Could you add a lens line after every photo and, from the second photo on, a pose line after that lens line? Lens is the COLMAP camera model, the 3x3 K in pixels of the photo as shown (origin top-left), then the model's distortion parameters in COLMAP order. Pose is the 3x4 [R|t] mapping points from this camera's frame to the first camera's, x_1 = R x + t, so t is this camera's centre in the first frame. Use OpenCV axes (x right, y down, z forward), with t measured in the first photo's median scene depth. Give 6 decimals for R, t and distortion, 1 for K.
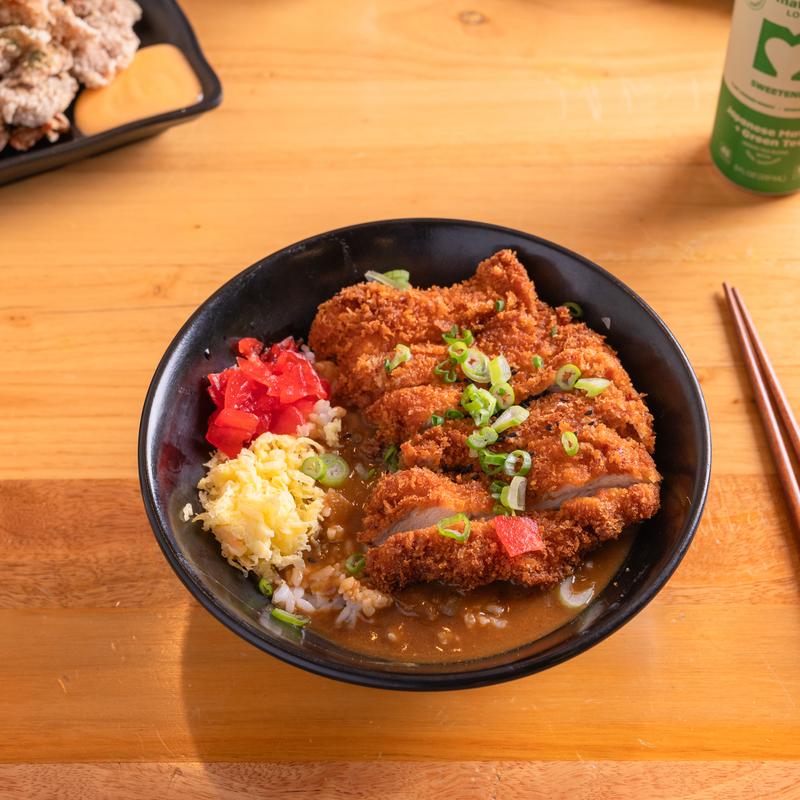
lens RADIAL K [[1726.9, 0, 400.0], [0, 1726.9, 400.0], [0, 0, 1]] dist [0.019939, 0.109673]
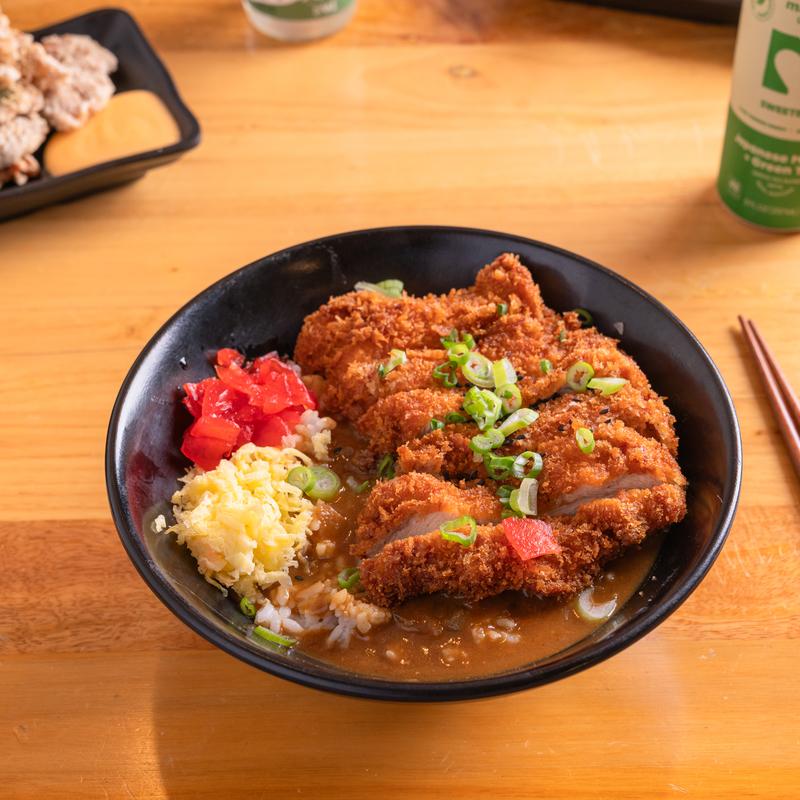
lens RADIAL K [[1726.9, 0, 400.0], [0, 1726.9, 400.0], [0, 0, 1]] dist [0.019939, 0.109673]
pose [[0.999876, -0.011582, 0.010714, -0.007183], [0.012846, 0.991857, -0.126710, 0.110118], [-0.009159, 0.126832, 0.991882, 0.097985]]
